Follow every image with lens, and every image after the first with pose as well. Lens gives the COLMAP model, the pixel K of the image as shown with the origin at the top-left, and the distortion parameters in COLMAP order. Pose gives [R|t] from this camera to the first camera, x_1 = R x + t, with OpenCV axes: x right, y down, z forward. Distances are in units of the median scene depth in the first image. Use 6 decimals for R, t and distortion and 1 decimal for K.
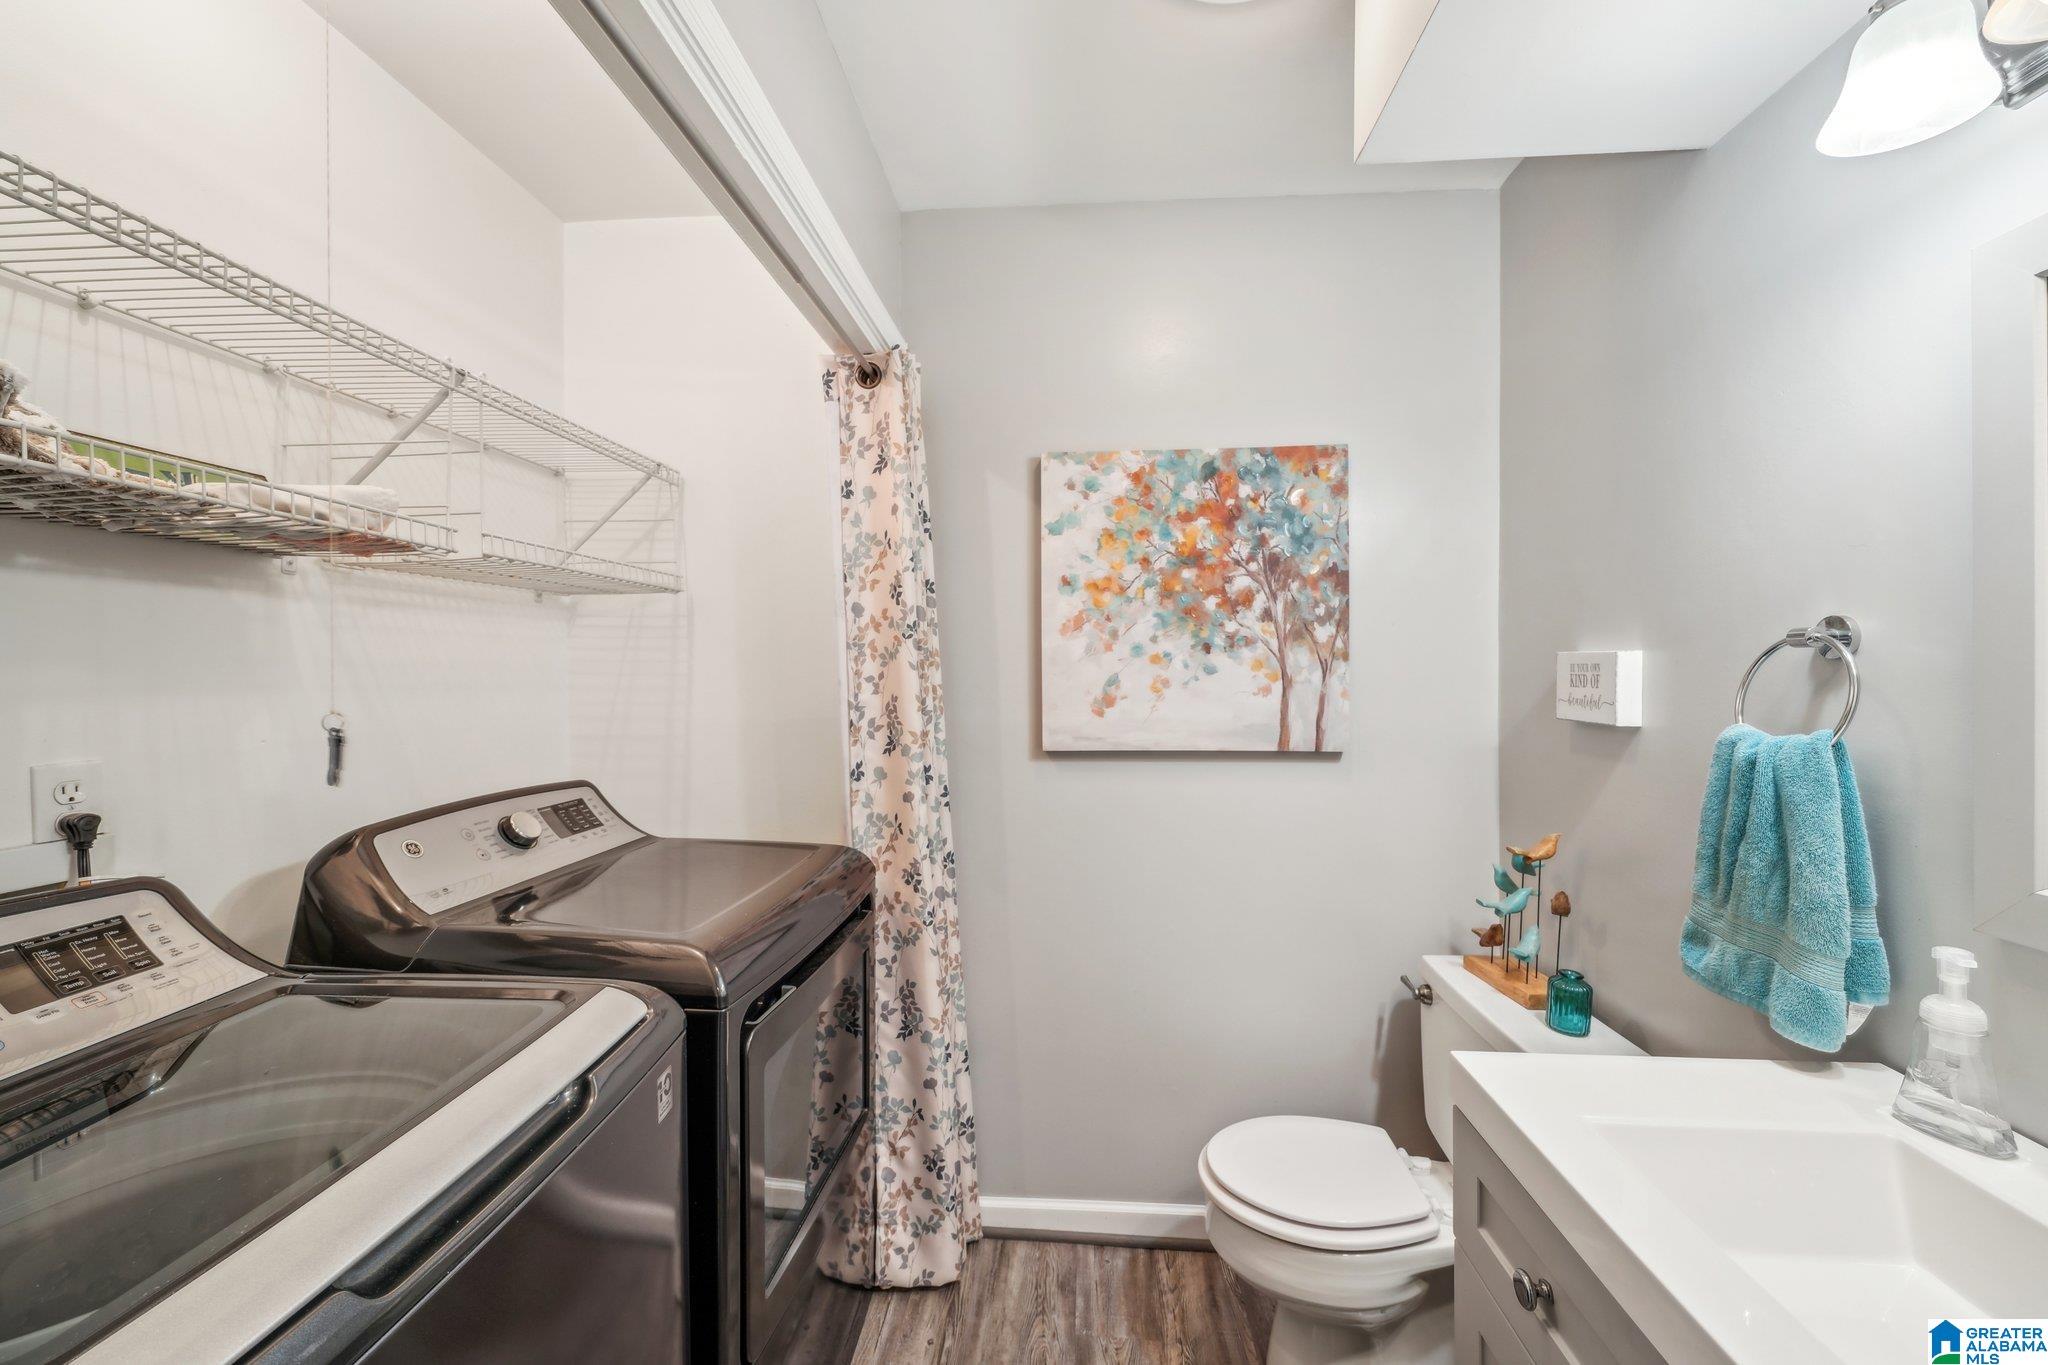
lens RADIAL K [[807.3, 0, 1028.9], [0, 807.3, 678.2], [0, 0, 1]] dist [0.006205, -0.000564]
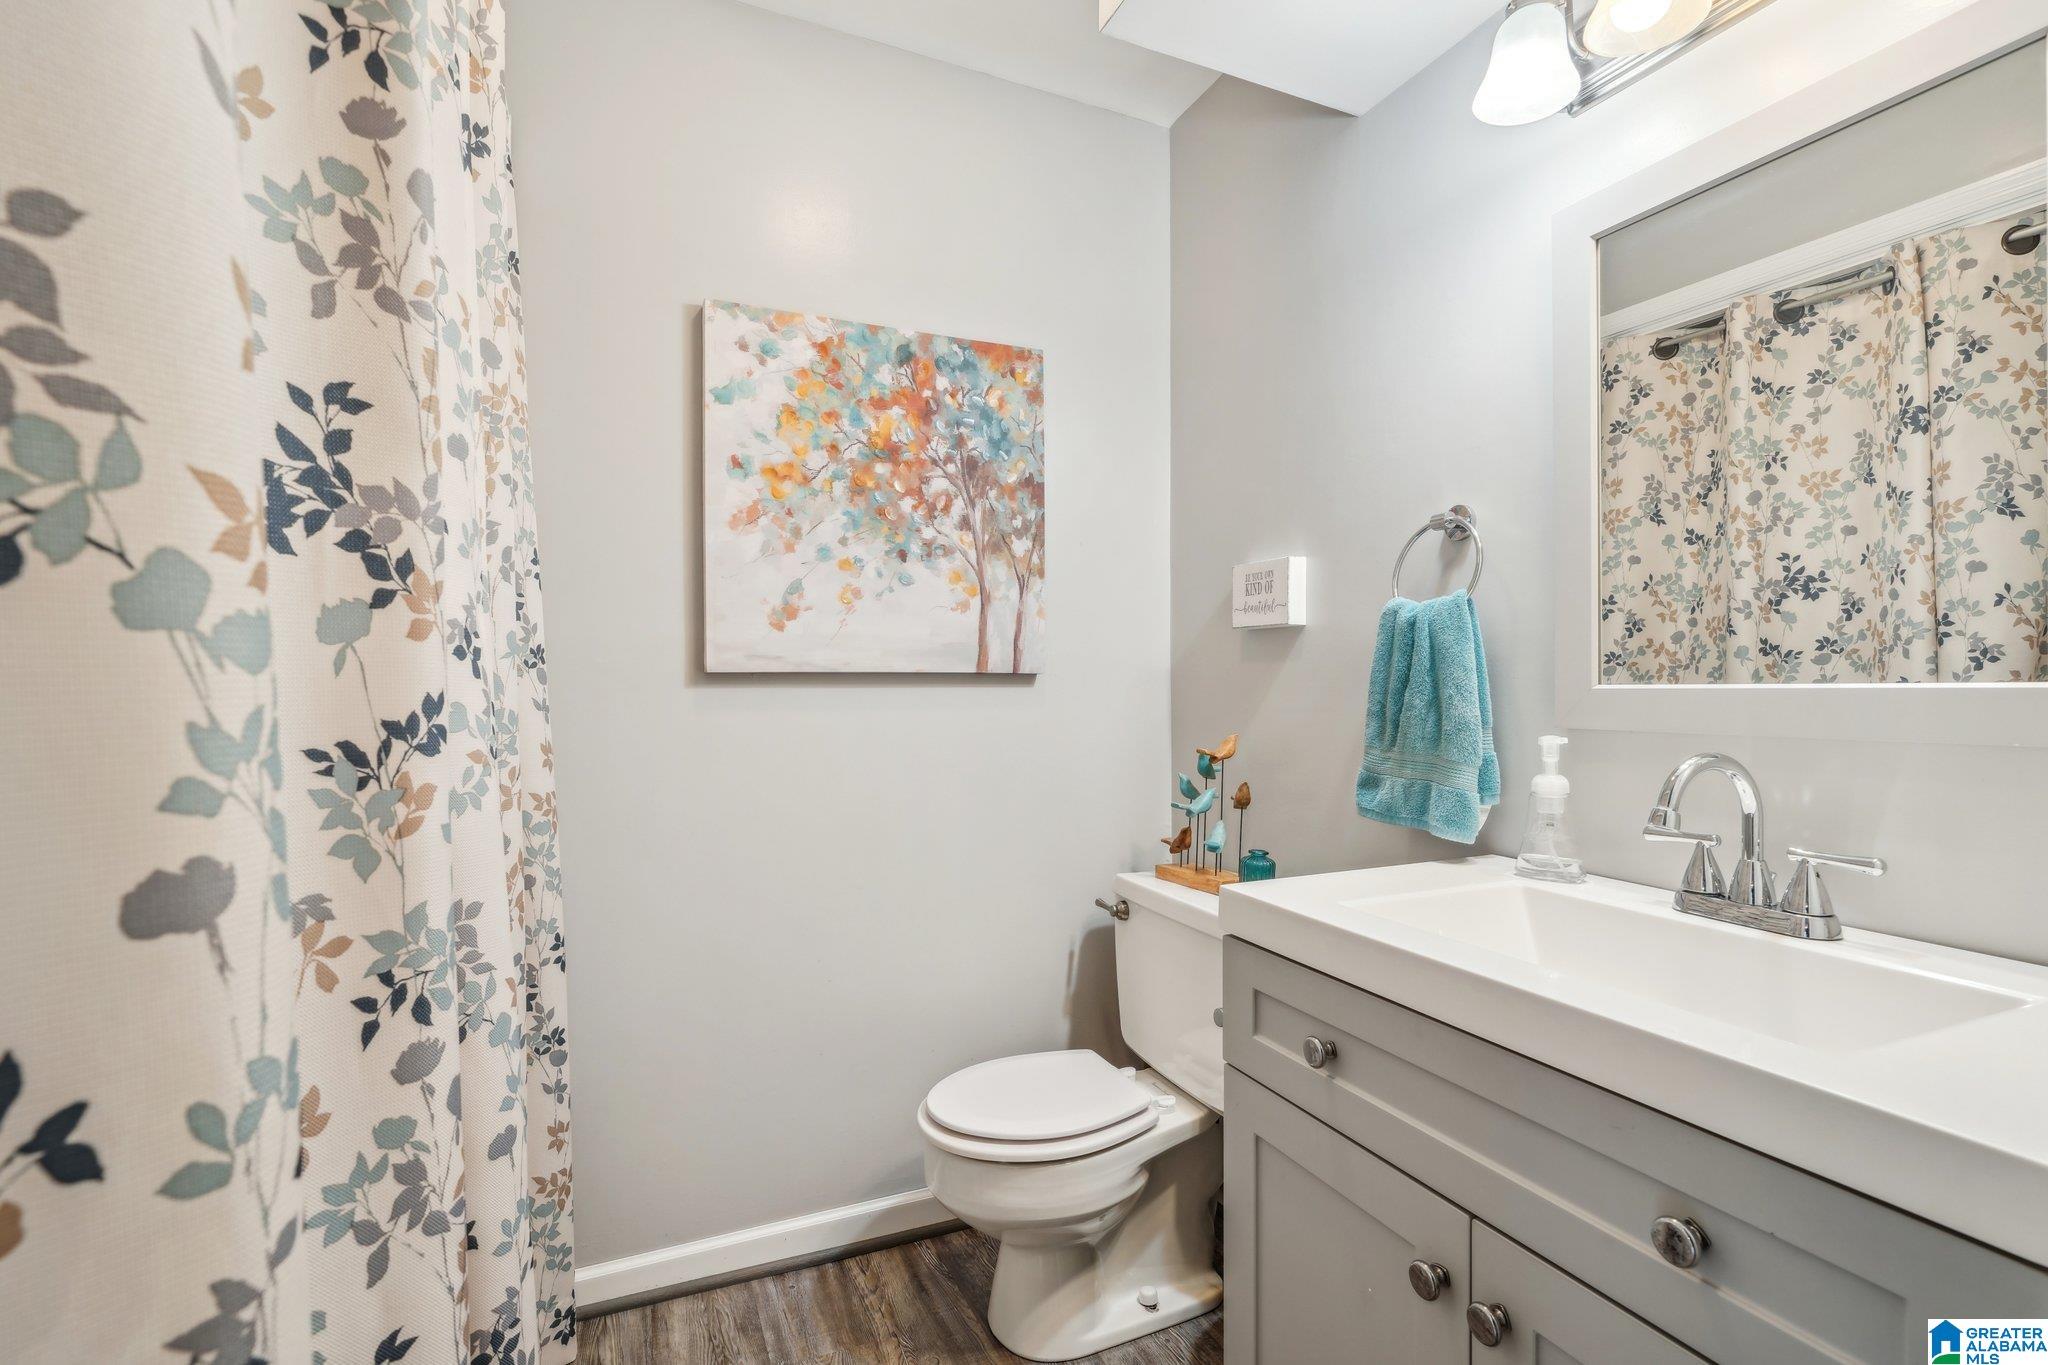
lens RADIAL K [[958.3, 0, 1039.3], [0, 958.3, 685.8], [0, 0, 1]] dist [0.002504, 0.001073]
pose [[0.877793, -0.001439, 0.479038, -0.152778], [0.005262, 0.999964, -0.006639, 0.114913], [-0.479011, 0.008348, 0.877769, 0.012040]]
